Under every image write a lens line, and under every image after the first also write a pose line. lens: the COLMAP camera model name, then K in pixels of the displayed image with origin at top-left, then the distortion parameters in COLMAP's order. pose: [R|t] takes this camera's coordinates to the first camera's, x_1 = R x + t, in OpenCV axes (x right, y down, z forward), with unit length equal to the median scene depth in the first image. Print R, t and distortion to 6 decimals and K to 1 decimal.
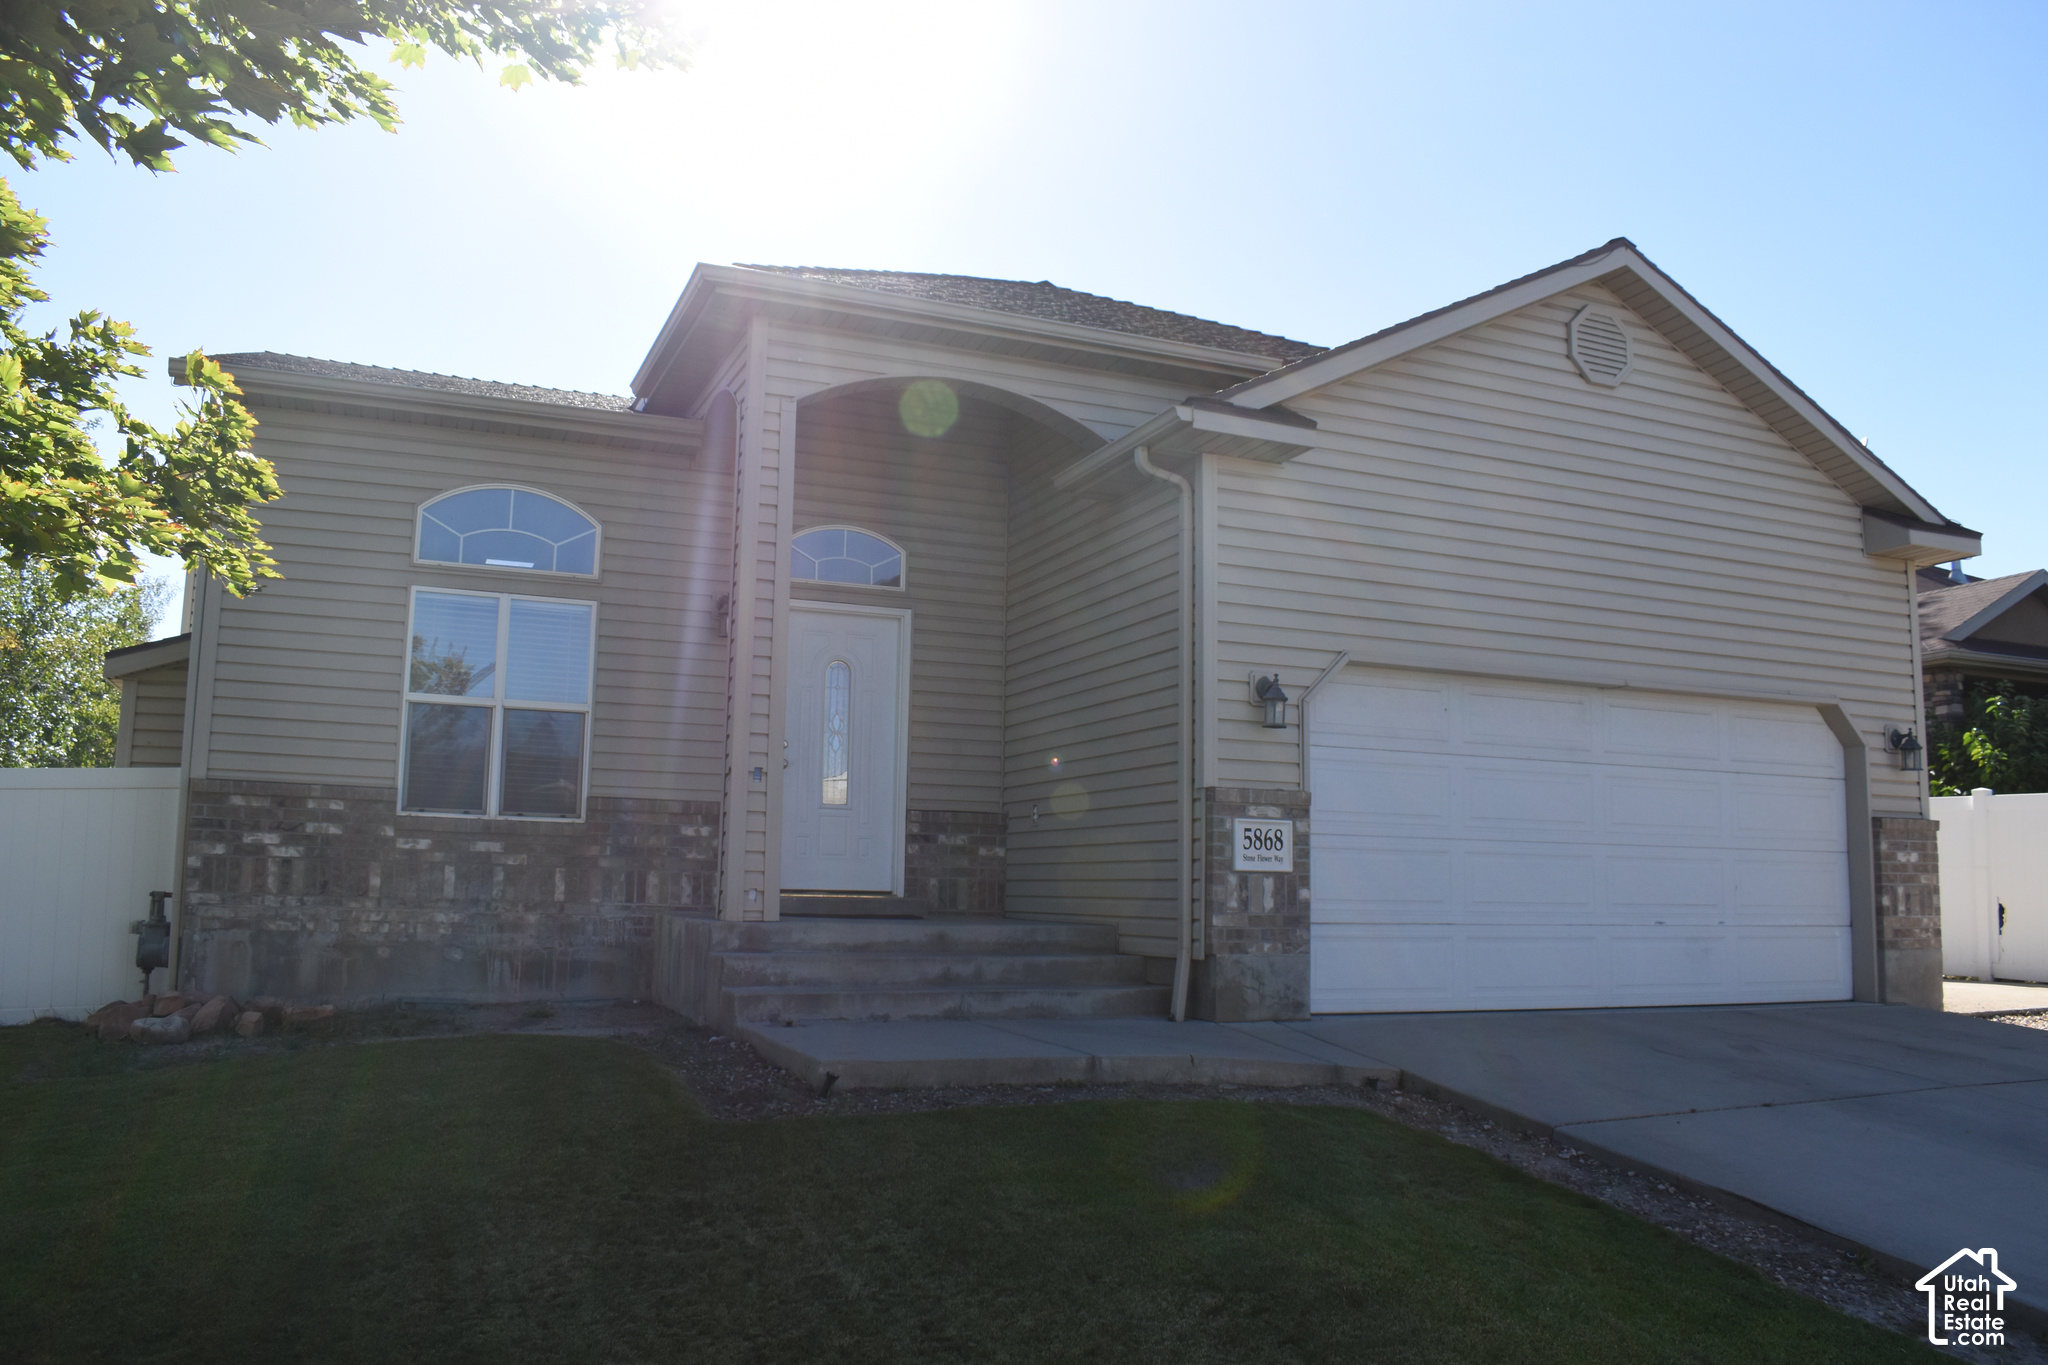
lens RADIAL K [[1599.6, 0, 1023.7], [0, 1599.6, 674.7], [0, 0, 1]] dist [-0.099279, 0.020756]
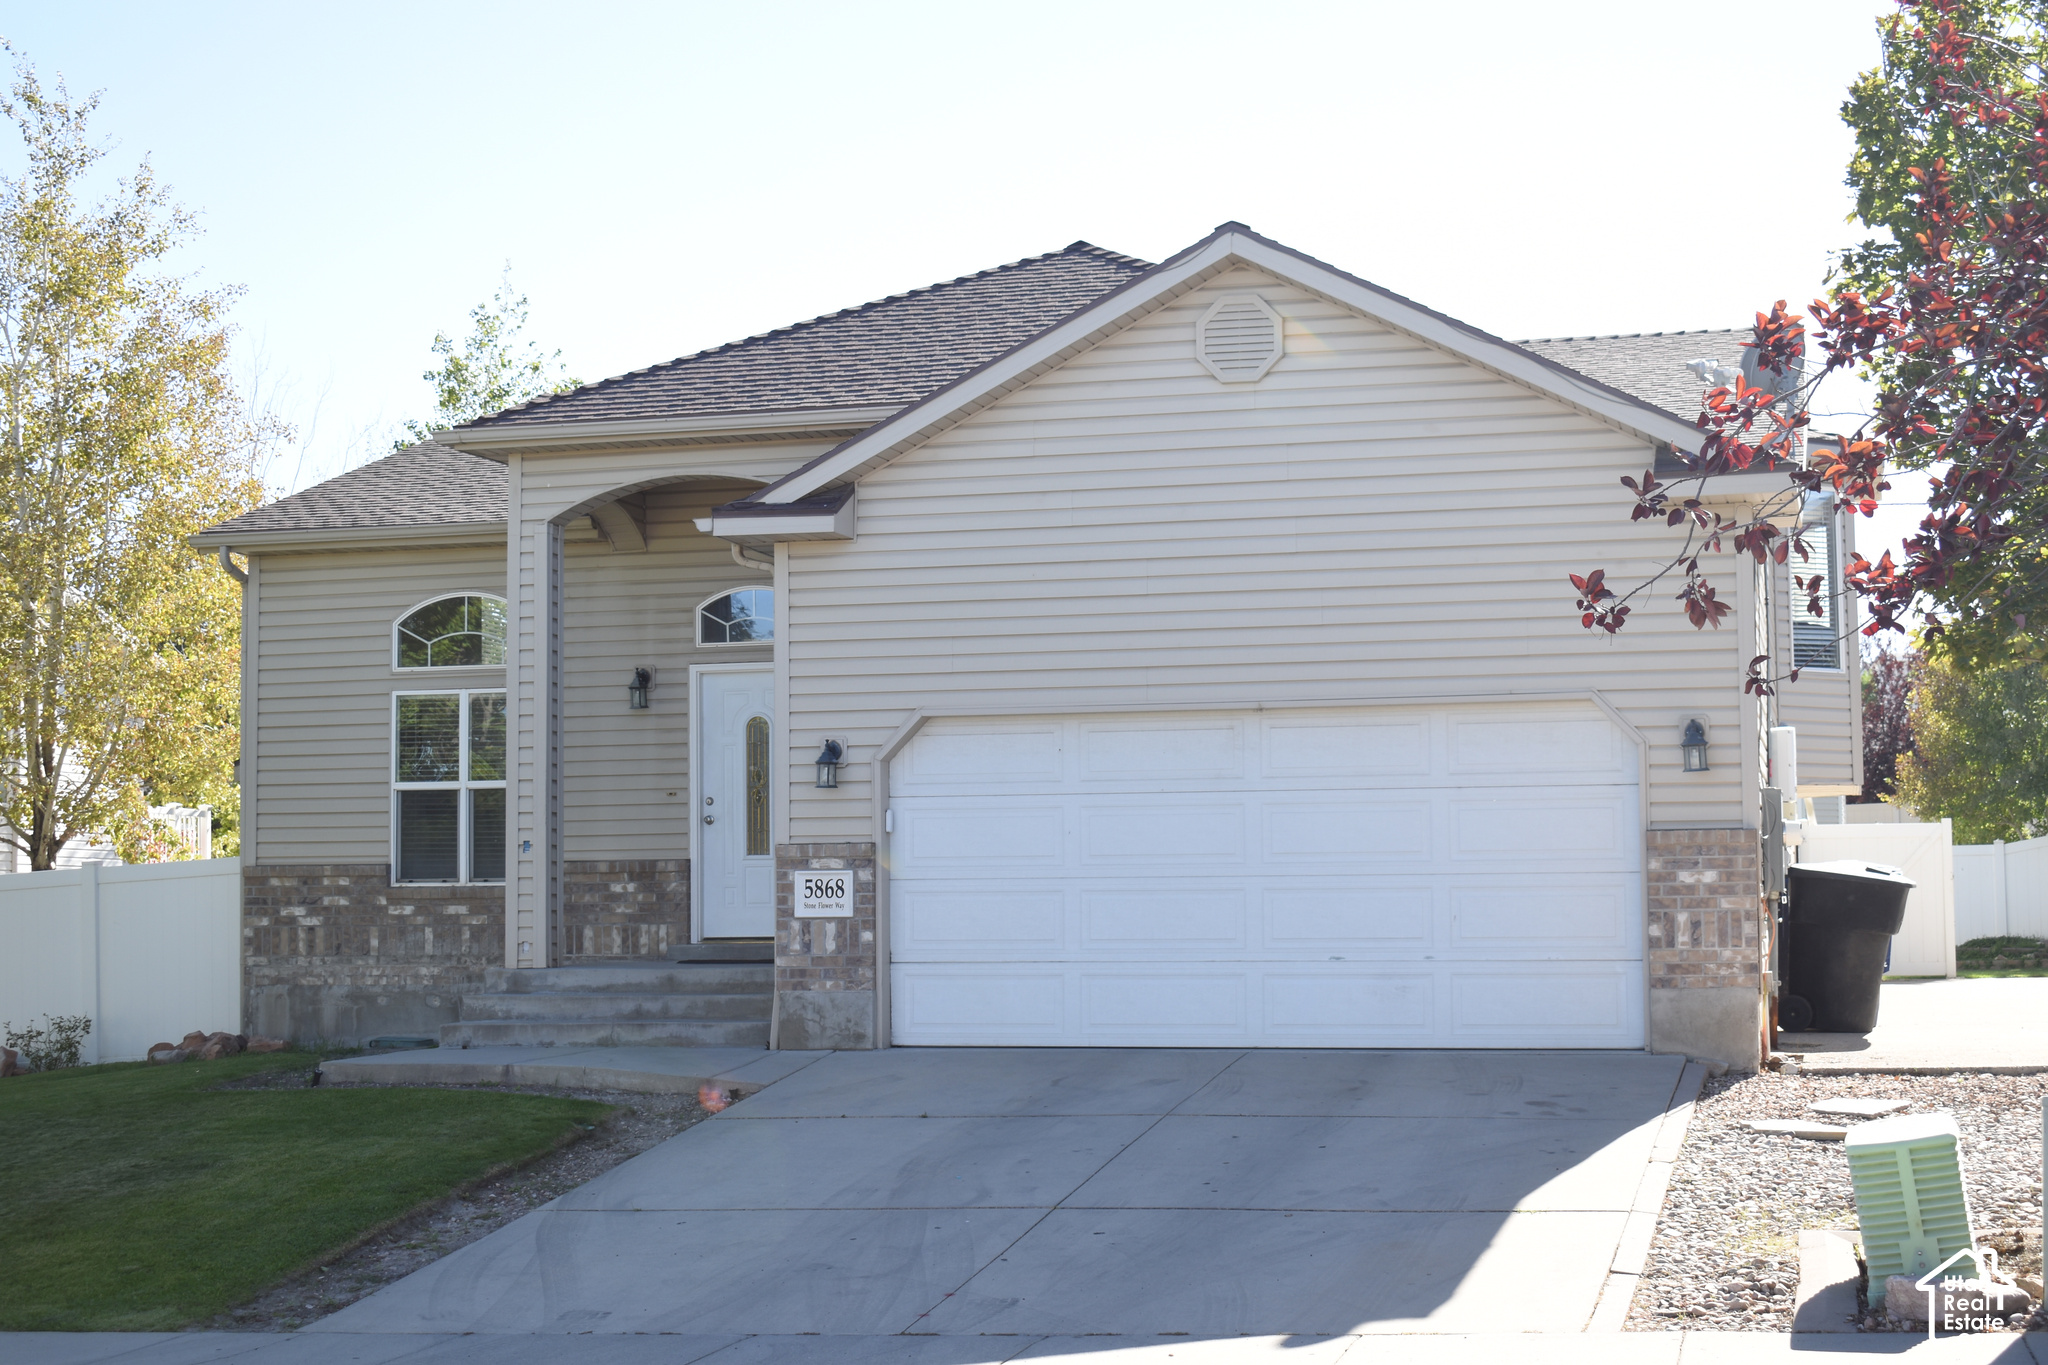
lens RADIAL K [[3098.2, 0, 1016.8], [0, 3098.2, 686.0], [0, 0, 1]] dist [-0.027252, 0.000000]
pose [[0.788334, -0.070851, -0.611154, 1.468032], [0.108759, 0.993752, 0.025084, -0.071589], [0.605558, -0.086243, 0.791114, -0.574948]]
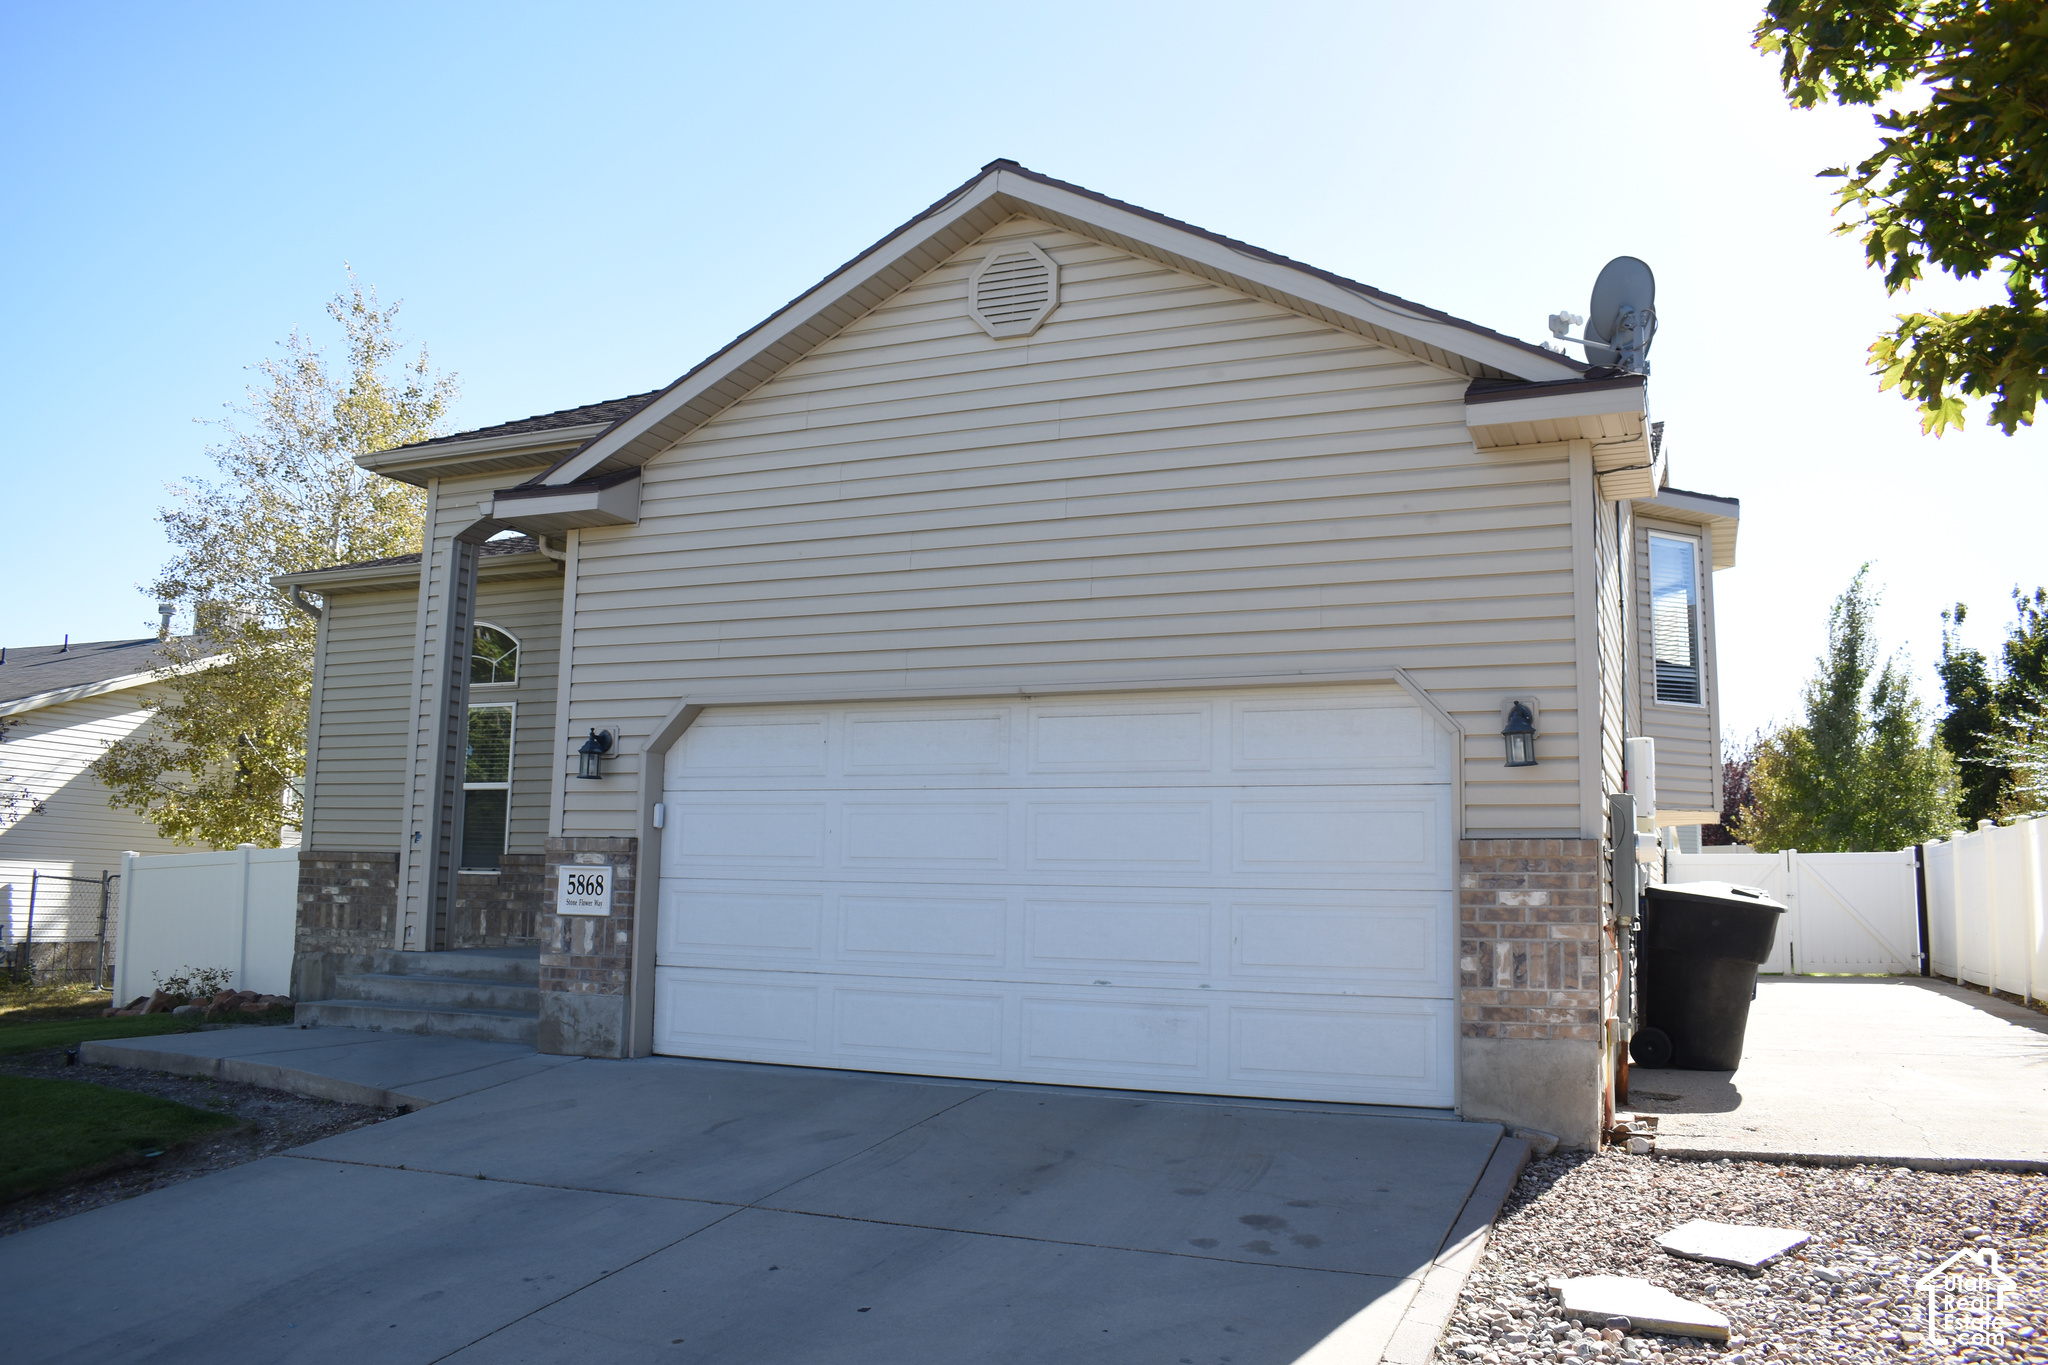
lens RADIAL K [[1599.6, 0, 1027.5], [0, 1599.6, 676.9], [0, 0, 1]] dist [-0.099279, 0.020756]
pose [[0.695577, -0.104771, -0.710771, 1.031204], [0.094611, 0.994052, -0.053940, 0.046404], [0.712195, -0.029727, 0.701352, 0.435919]]
